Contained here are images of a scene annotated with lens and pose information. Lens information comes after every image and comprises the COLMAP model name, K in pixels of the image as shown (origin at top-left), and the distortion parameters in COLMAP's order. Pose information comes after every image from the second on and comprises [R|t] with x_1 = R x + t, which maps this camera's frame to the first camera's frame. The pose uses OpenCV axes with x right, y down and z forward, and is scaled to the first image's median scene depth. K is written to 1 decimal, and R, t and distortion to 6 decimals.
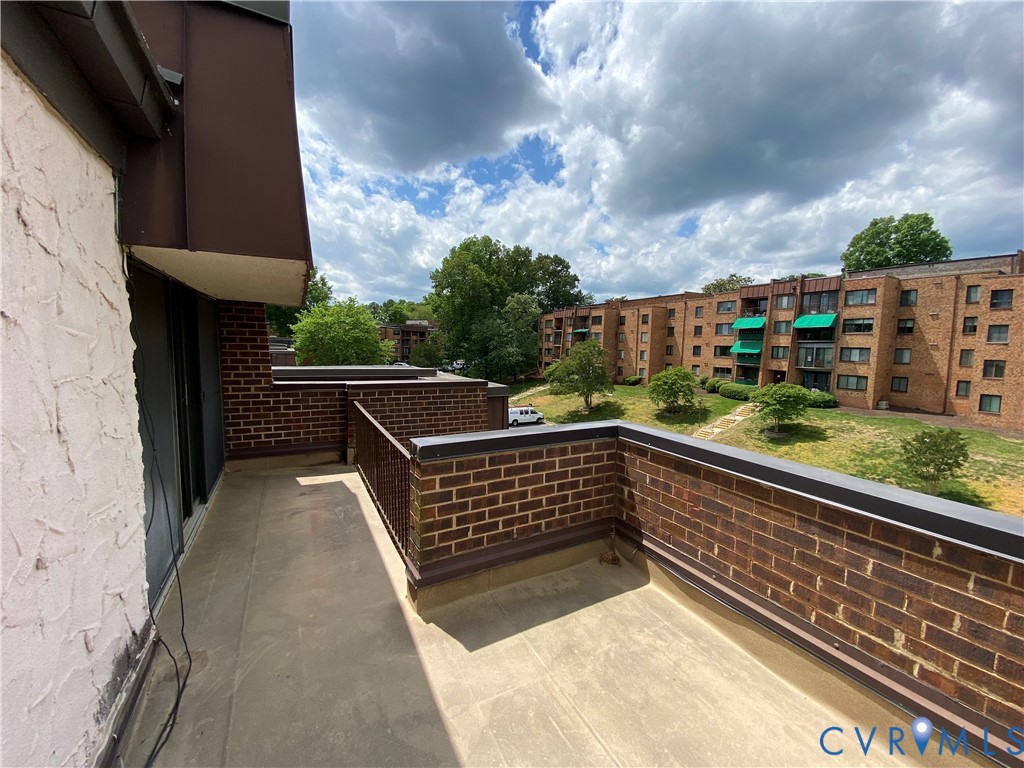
lens RADIAL K [[413.3, 0, 503.5], [0, 413.3, 387.2], [0, 0, 1]] dist [0.001089, -0.013515]
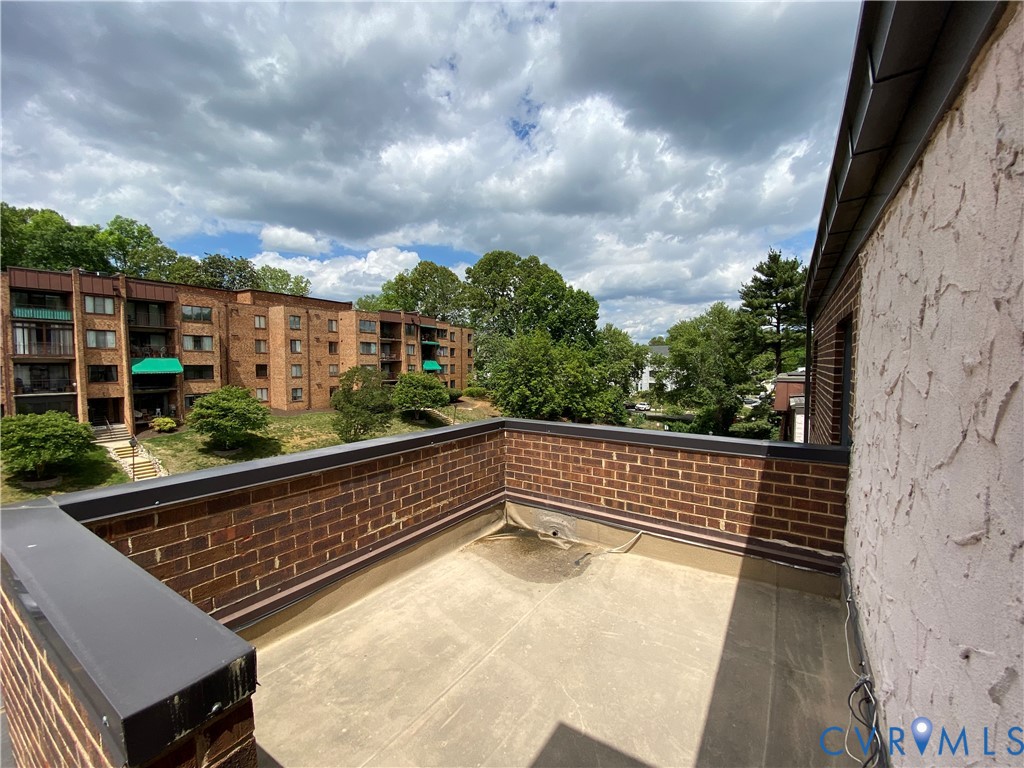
lens RADIAL K [[414.3, 0, 514.7], [0, 414.3, 381.5], [0, 0, 1]] dist [0.002391, -0.014022]
pose [[-0.491563, -0.063521, 0.868522, -0.716666], [0.078168, 0.990092, 0.116654, -0.130270], [-0.867327, 0.125233, -0.481727, 1.098103]]
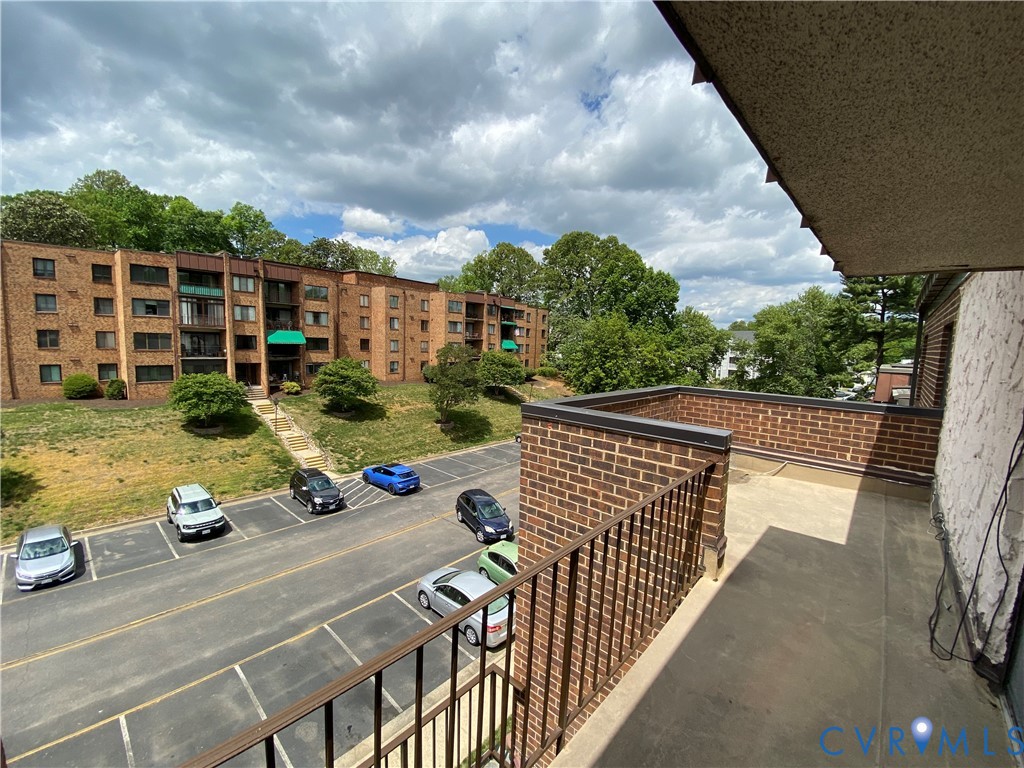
lens RADIAL K [[419.1, 0, 512.2], [0, 419.1, 370.0], [0, 0, 1]] dist [0.003704, -0.015446]
pose [[-0.353390, -0.097267, 0.930406, -1.967444], [0.057164, 0.990476, 0.125259, -0.426049], [-0.933728, 0.097451, -0.344464, 3.813751]]
